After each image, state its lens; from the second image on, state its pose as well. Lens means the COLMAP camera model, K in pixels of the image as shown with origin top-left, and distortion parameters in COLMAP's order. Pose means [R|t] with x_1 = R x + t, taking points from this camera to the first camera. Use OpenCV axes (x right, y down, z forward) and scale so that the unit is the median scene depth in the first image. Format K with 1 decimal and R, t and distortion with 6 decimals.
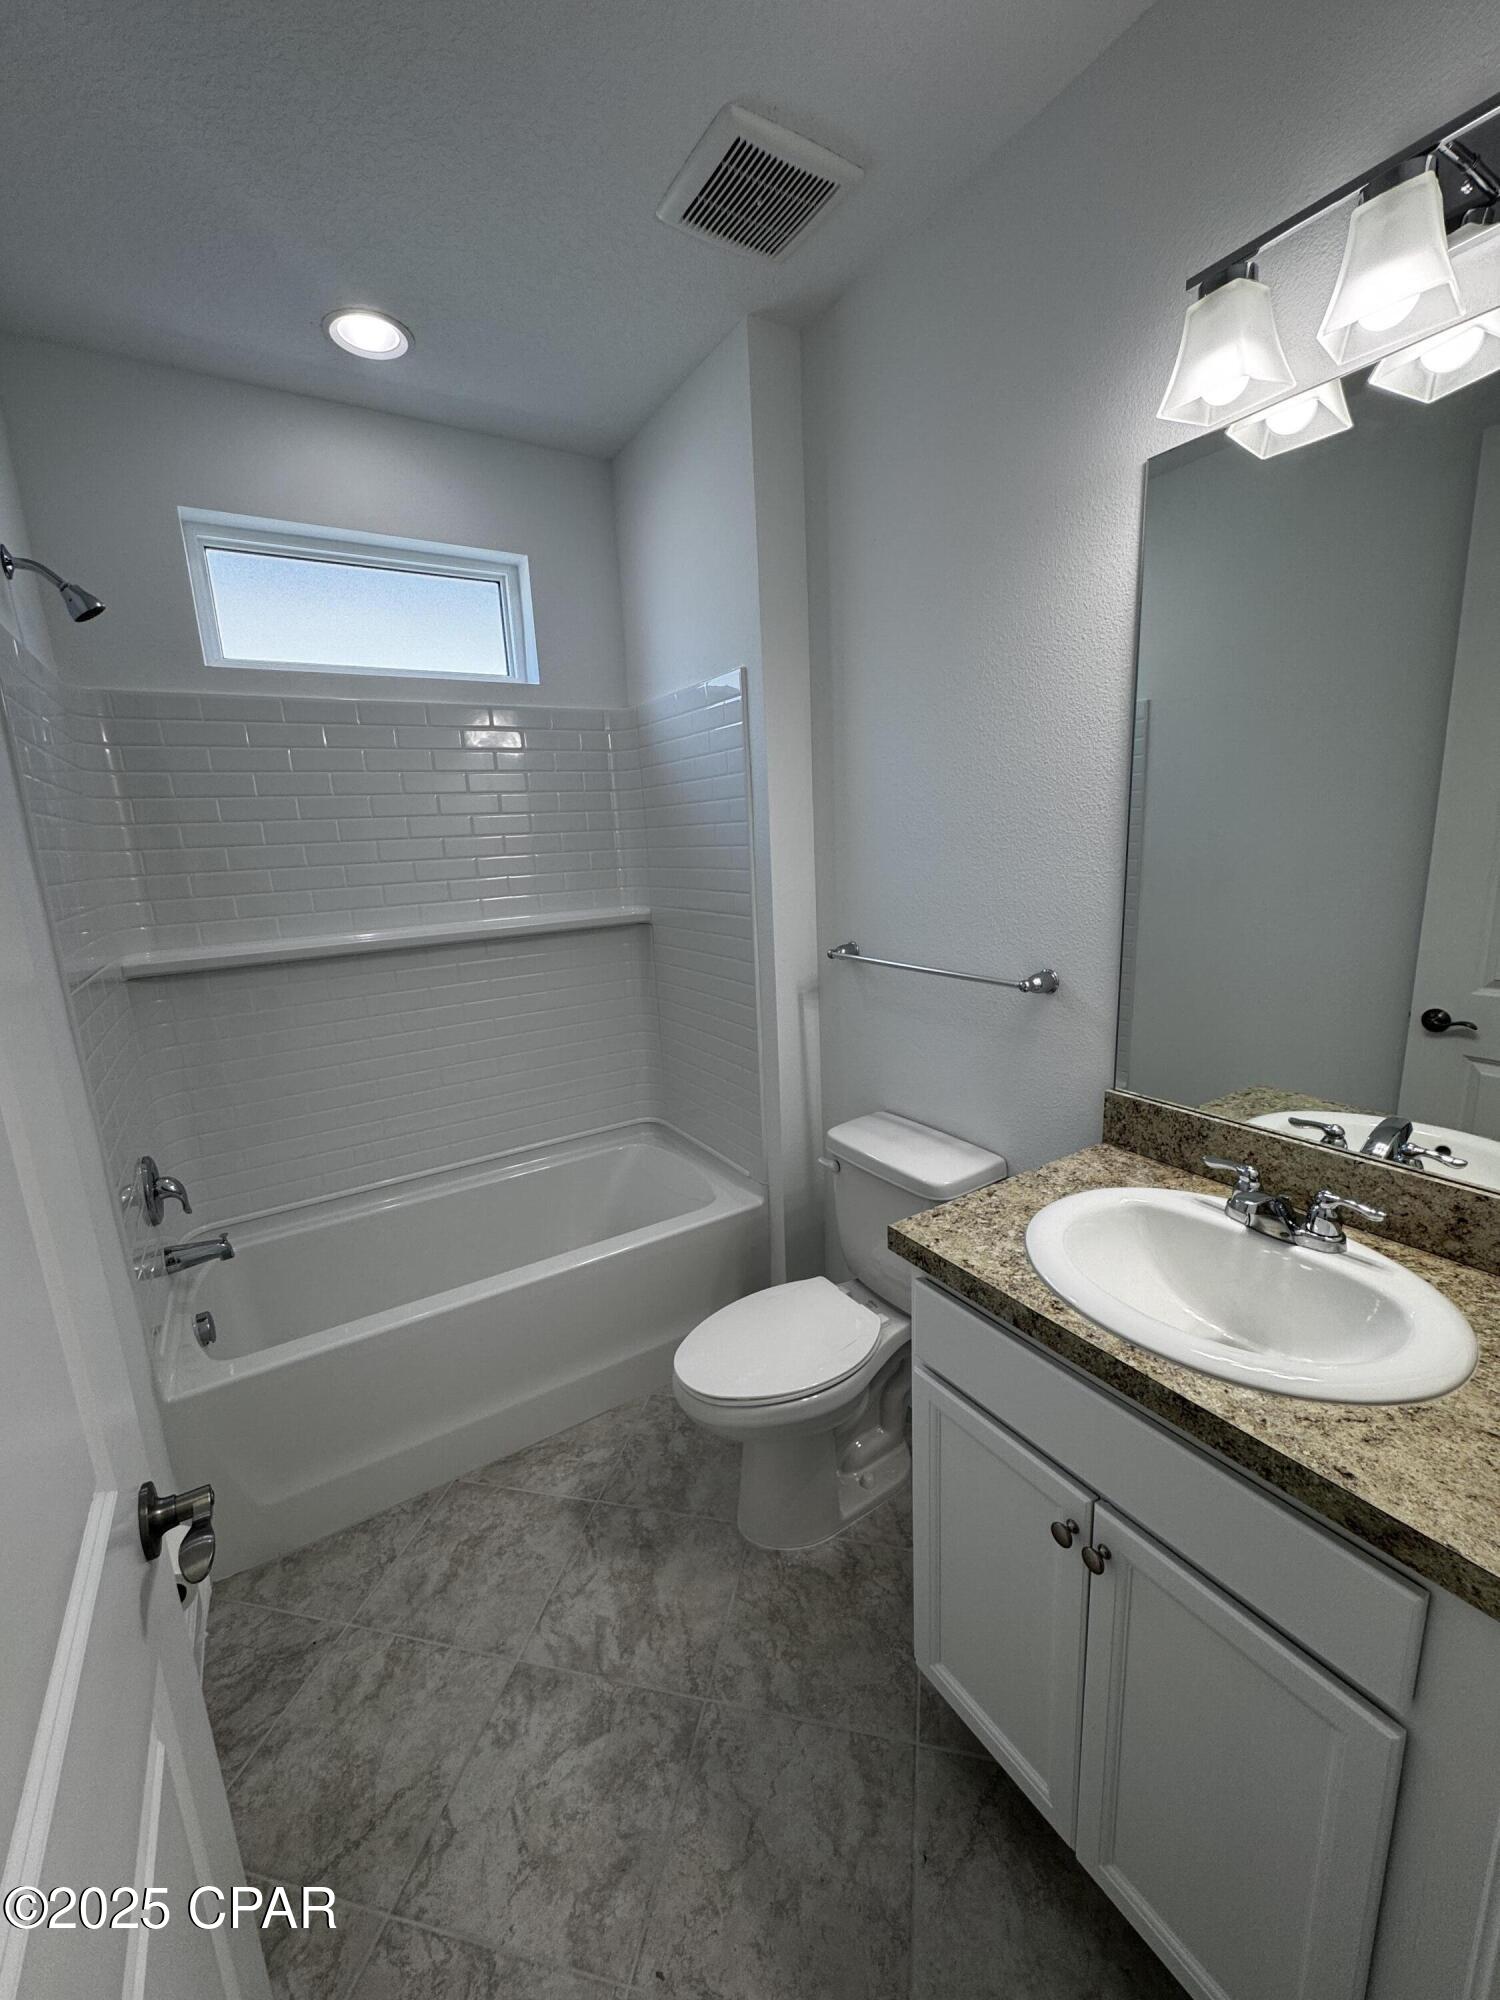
lens RADIAL K [[791.2, 0, 759.4], [0, 791.2, 997.6], [0, 0, 1]] dist [-0.003116, 0.000987]
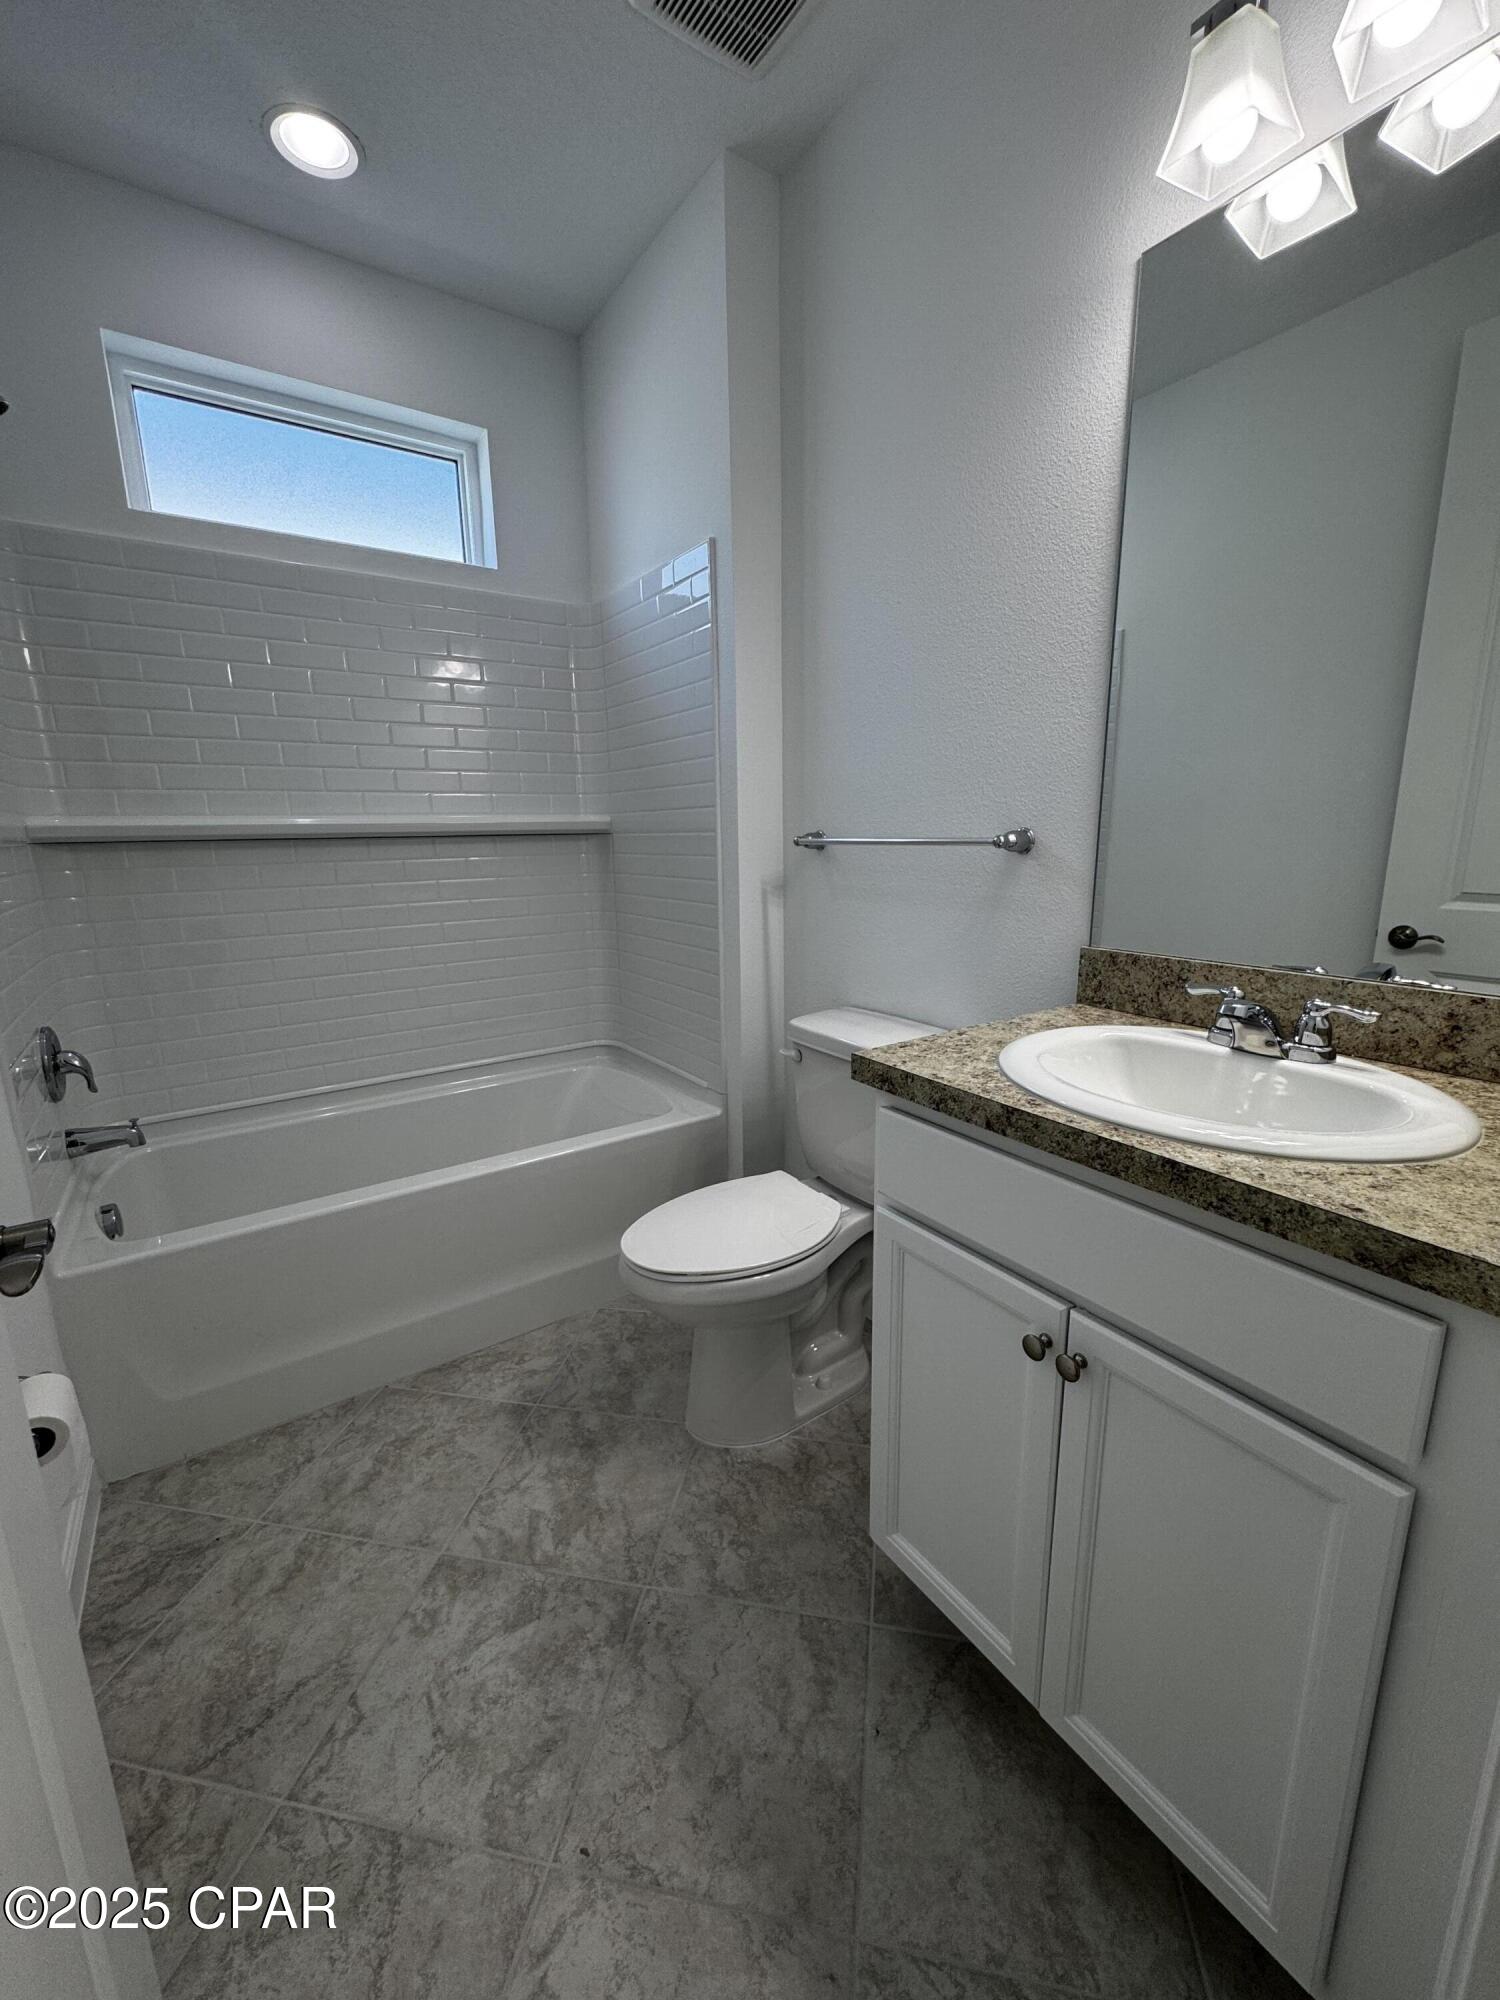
lens RADIAL K [[791.2, 0, 758.9], [0, 791.2, 996.0], [0, 0, 1]] dist [-0.003116, 0.000987]
pose [[0.998866, 0.021418, 0.042518, 0.011061], [-0.021418, 0.999771, -0.000468, 0.199163], [-0.042518, -0.000443, 0.999096, 0.068606]]
